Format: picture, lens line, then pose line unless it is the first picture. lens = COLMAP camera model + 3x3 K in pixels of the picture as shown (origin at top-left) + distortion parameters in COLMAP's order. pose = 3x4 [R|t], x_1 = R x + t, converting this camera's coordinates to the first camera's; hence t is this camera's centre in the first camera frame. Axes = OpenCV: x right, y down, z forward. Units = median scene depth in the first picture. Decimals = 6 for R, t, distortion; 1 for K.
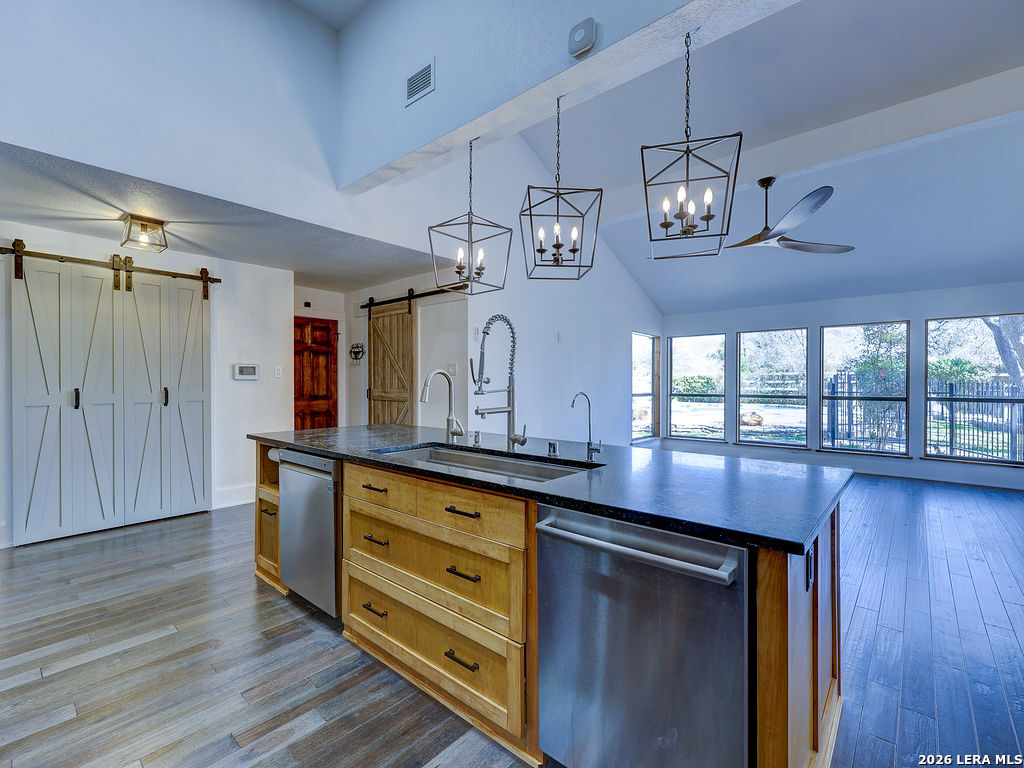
lens RADIAL K [[463.1, 0, 517.8], [0, 463.1, 381.5], [0, 0, 1]] dist [0.000332, -0.000022]
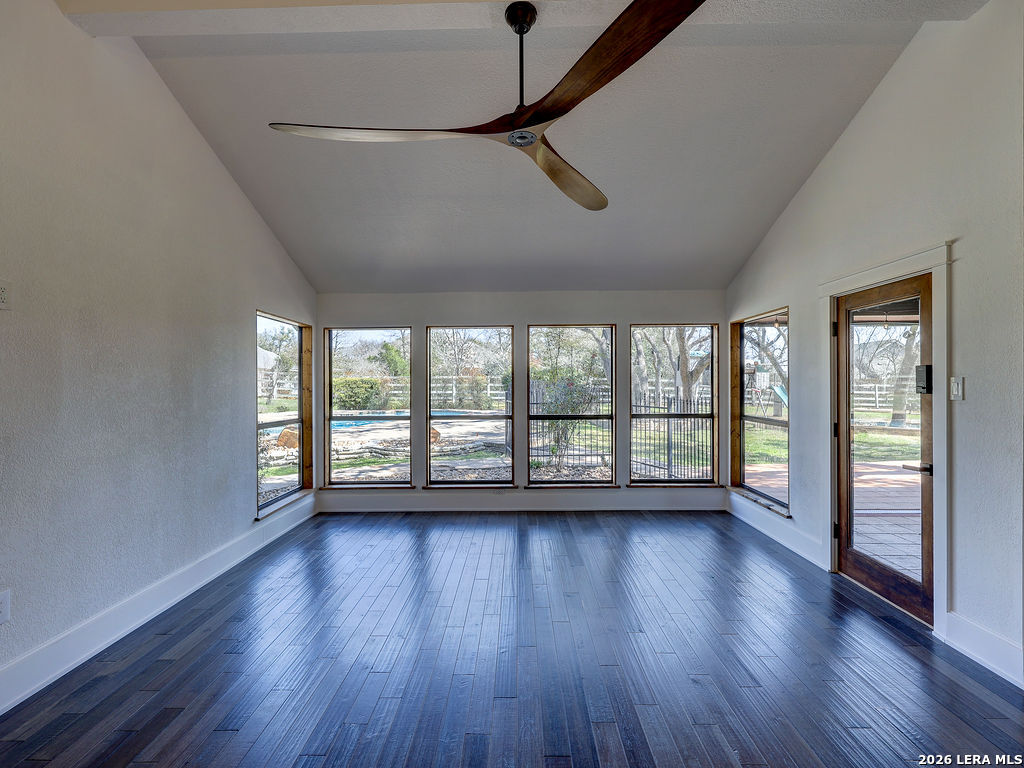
lens RADIAL K [[463.1, 0, 514.6], [0, 463.1, 384.1], [0, 0, 1]] dist [0.000332, -0.000022]
pose [[0.766630, -0.006170, 0.642059, 0.297120], [0.005339, 0.999981, 0.003235, -0.049848], [-0.642067, 0.000948, 0.766648, 0.893602]]
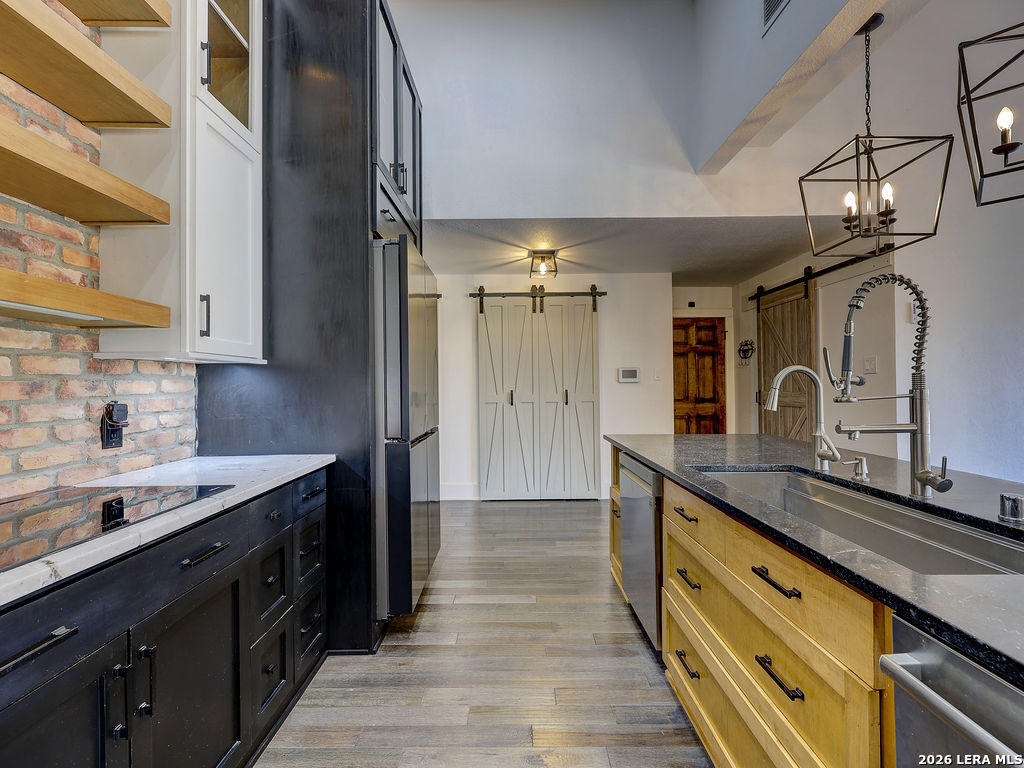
lens RADIAL K [[463.1, 0, 512.3], [0, 463.1, 381.3], [0, 0, 1]] dist [0.000332, -0.000022]
pose [[0.647262, -0.011092, -0.762187, 0.072395], [0.007335, 0.999938, -0.008322, 0.000494], [0.762233, -0.000204, 0.647303, 0.146797]]
